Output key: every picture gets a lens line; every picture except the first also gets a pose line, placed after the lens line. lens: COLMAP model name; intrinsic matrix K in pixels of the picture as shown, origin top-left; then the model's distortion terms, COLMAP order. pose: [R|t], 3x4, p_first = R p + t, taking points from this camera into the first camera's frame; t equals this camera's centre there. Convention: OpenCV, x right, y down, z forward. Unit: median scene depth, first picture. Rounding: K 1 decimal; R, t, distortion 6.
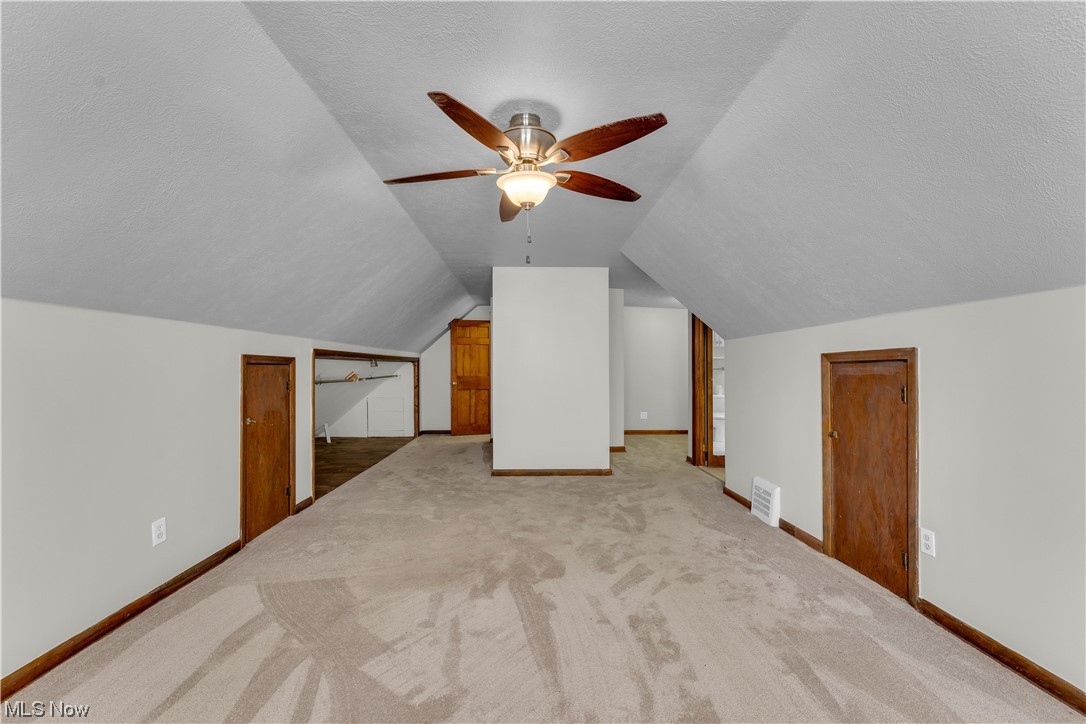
lens RADIAL K [[439.0, 0, 543.2], [0, 439.0, 365.9], [0, 0, 1]] dist [0.001989, -0.000901]
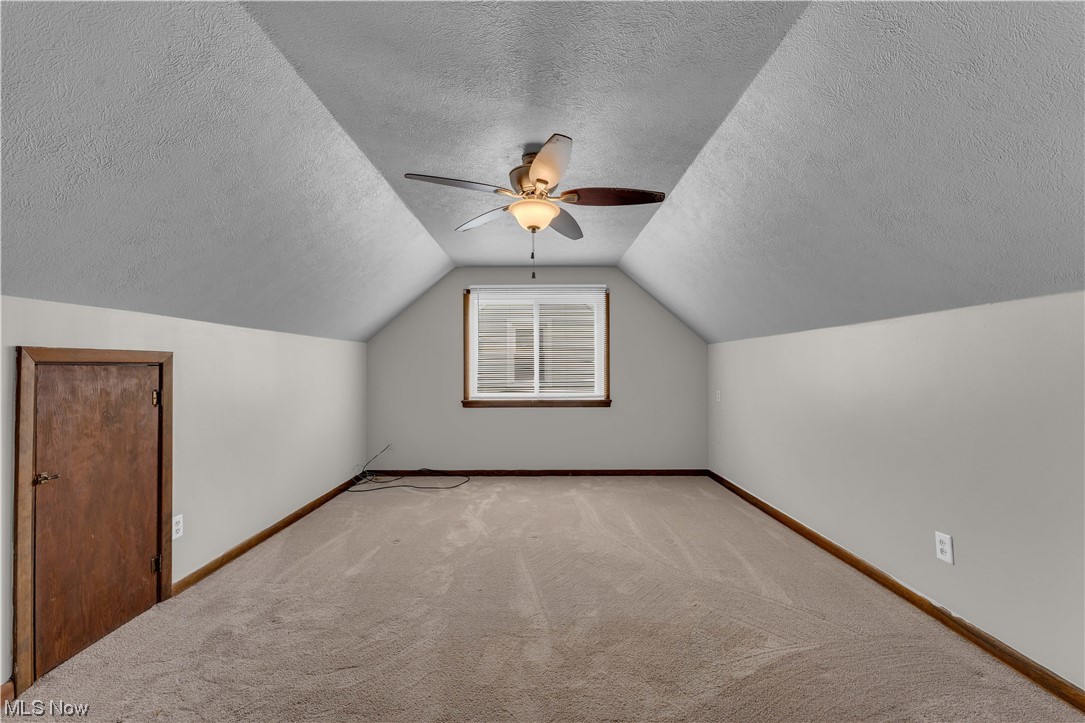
lens RADIAL K [[438.6, 0, 542.3], [0, 438.6, 364.9], [0, 0, 1]] dist [0.001989, -0.000901]
pose [[-0.999579, 0.008388, 0.027779, -0.083273], [0.007934, 0.999834, -0.016423, 0.013057], [-0.027912, -0.016195, -0.999479, 1.982752]]
